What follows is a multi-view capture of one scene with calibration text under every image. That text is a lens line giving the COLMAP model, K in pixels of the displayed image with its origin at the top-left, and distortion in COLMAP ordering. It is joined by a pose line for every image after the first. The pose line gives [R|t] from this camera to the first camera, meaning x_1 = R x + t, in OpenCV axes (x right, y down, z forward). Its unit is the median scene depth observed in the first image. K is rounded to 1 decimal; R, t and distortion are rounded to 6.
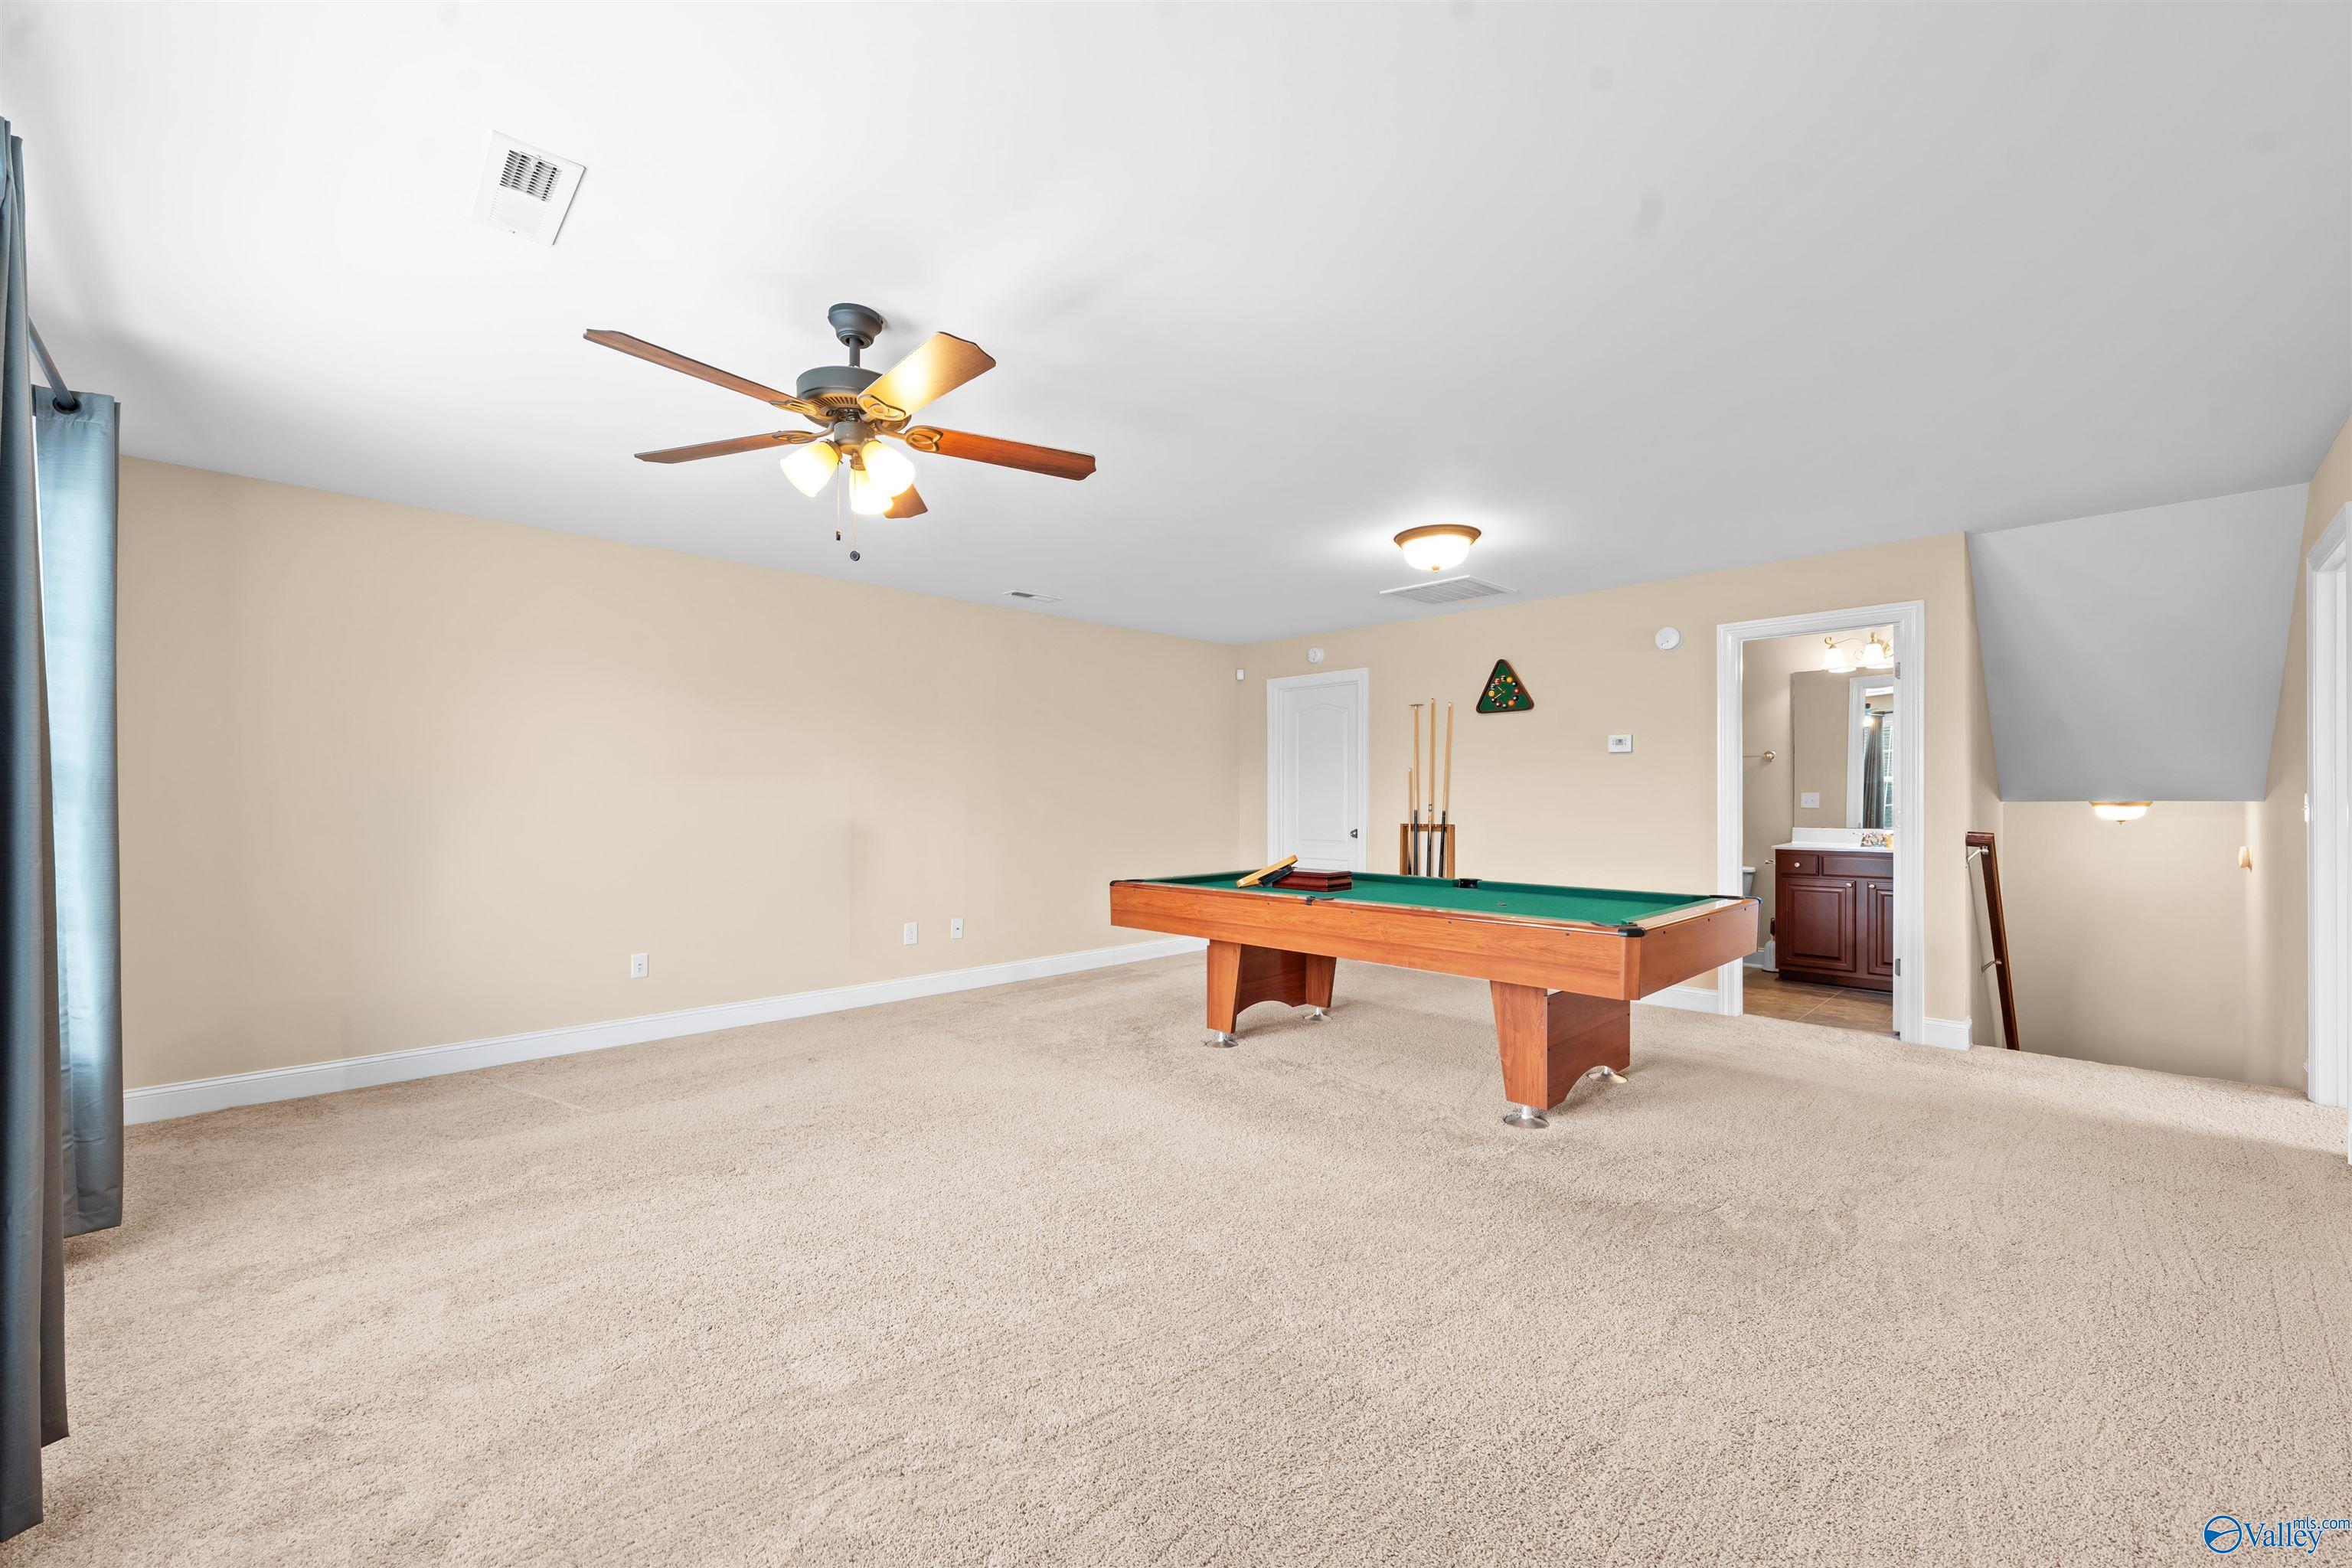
lens RADIAL K [[921.2, 0, 1180.2], [0, 921.2, 779.7], [0, 0, 1]] dist [-0.002975, -0.000087]
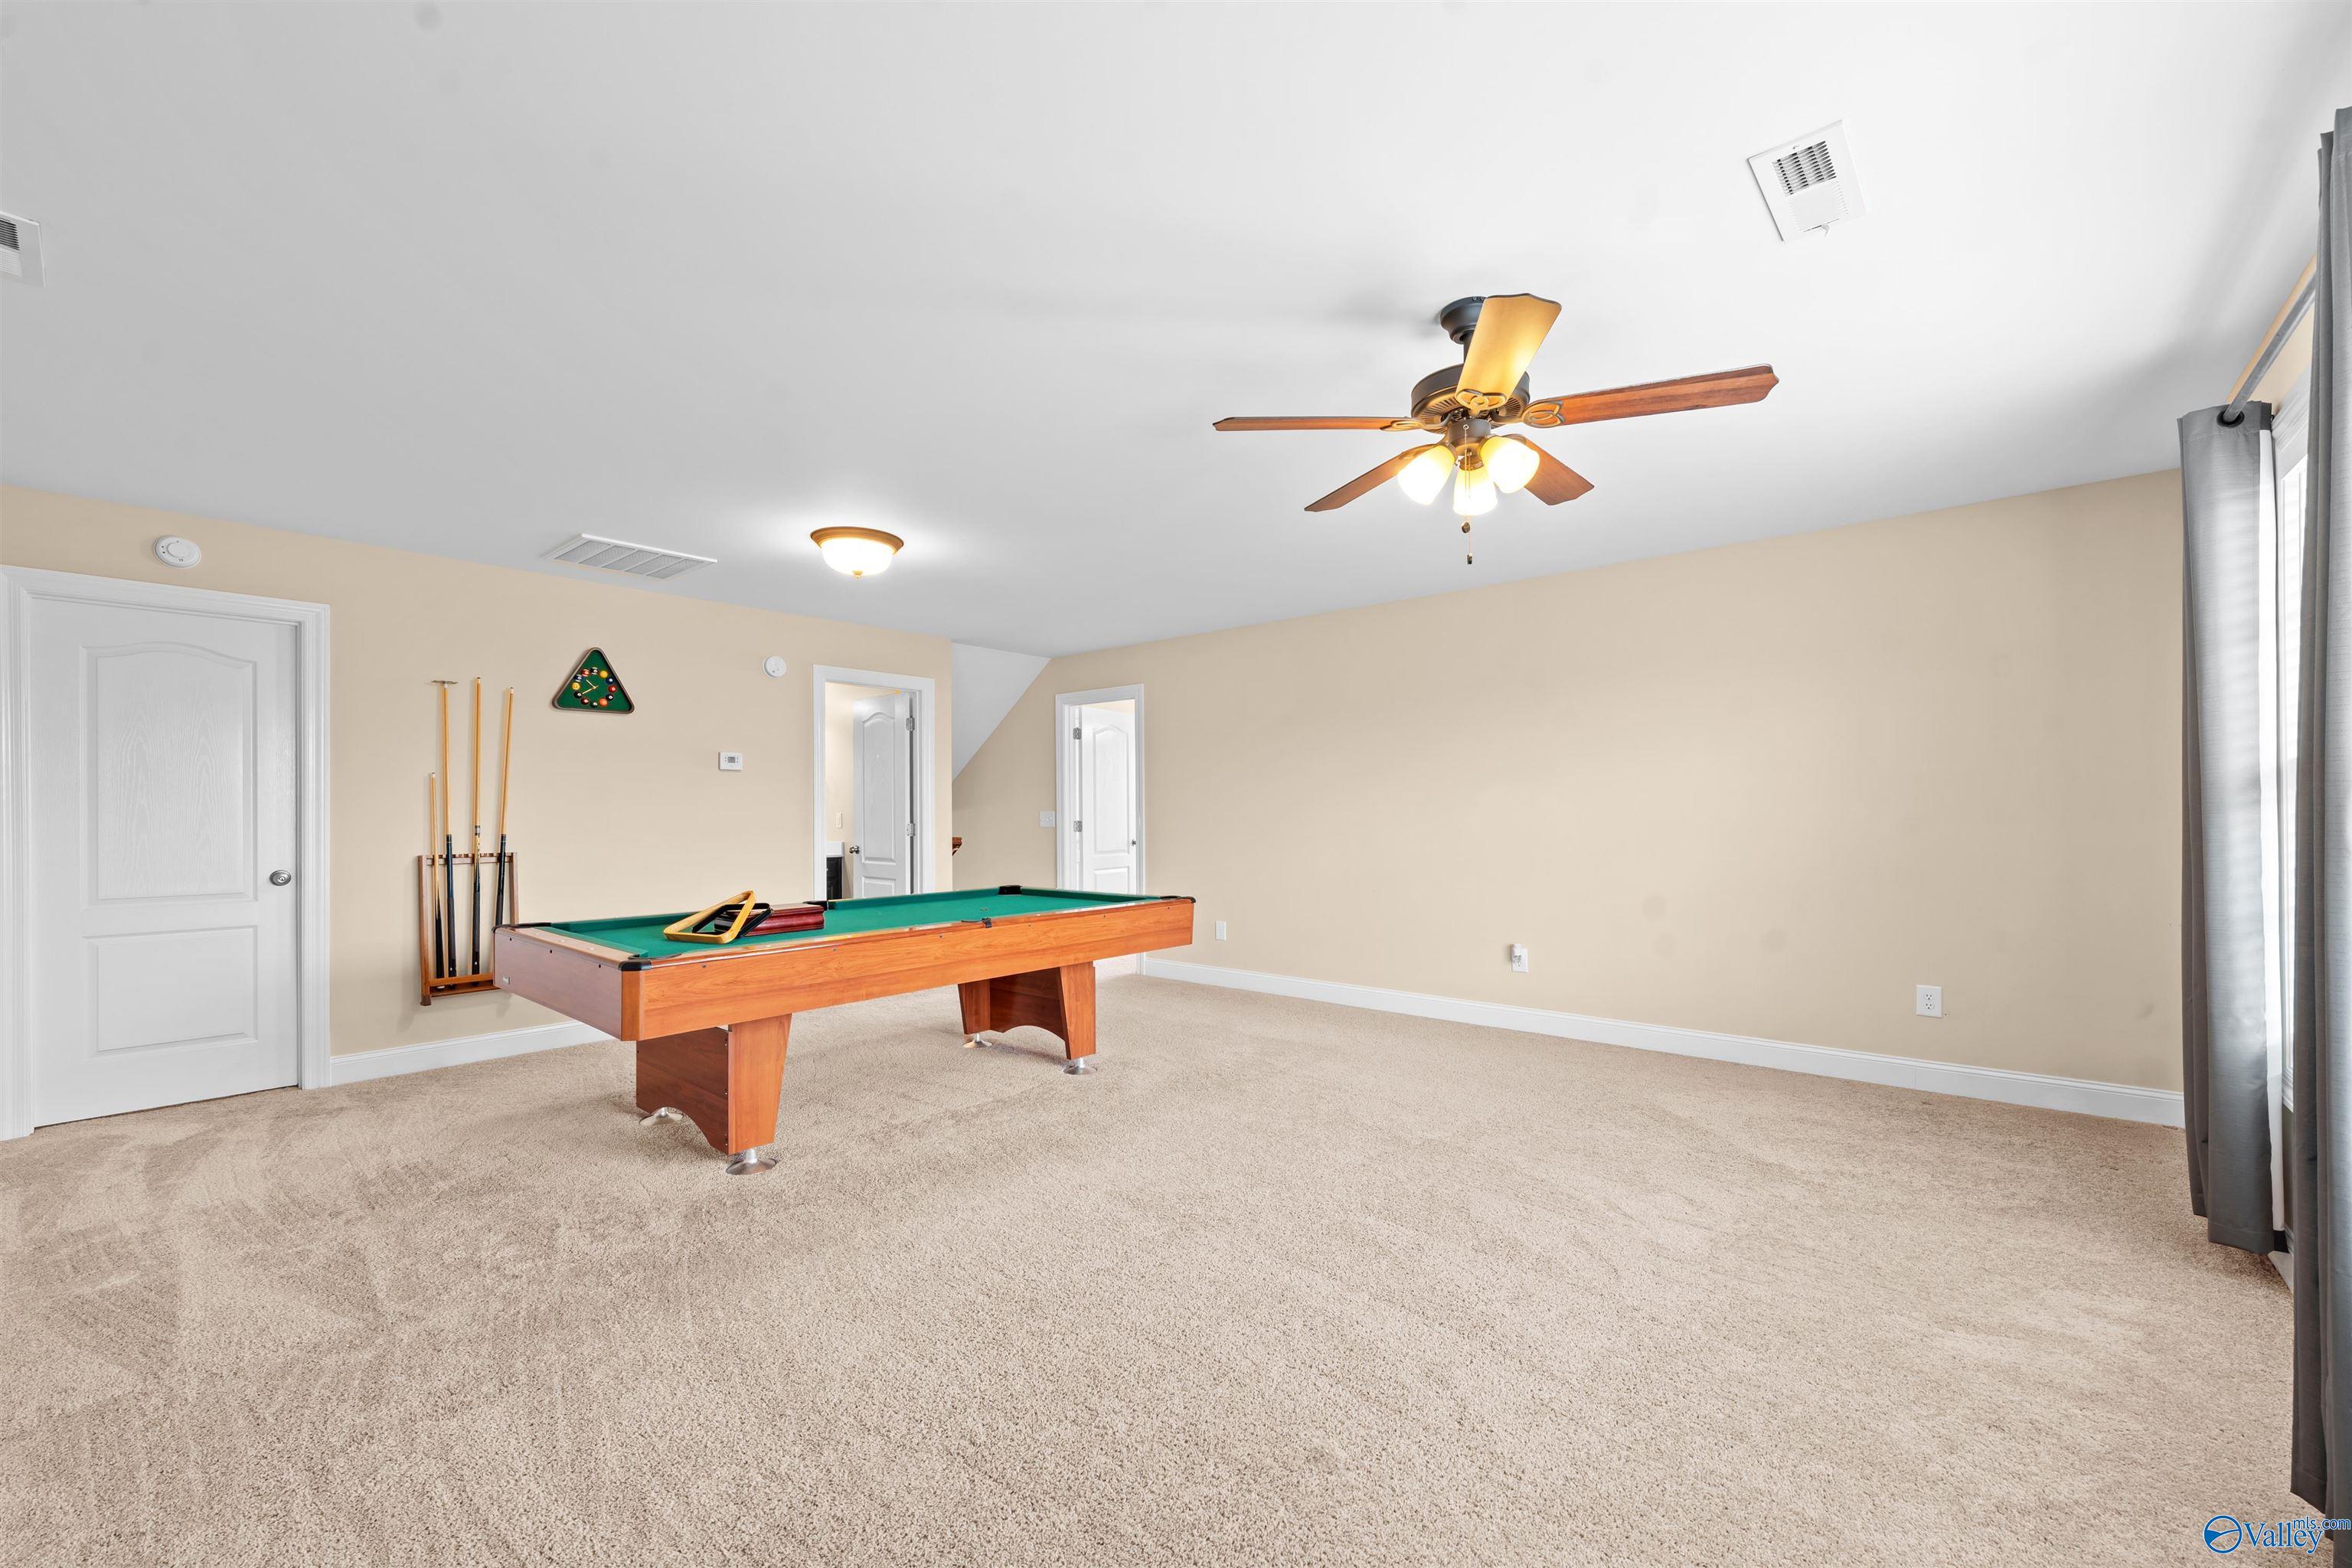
lens RADIAL K [[921.2, 0, 1180.2], [0, 921.2, 779.7], [0, 0, 1]] dist [-0.002975, -0.000087]
pose [[-0.026323, 0.049187, 0.998443, -0.472244], [-0.013631, 0.998678, -0.049558, 0.020119], [-0.999561, -0.014914, -0.025618, 0.504007]]
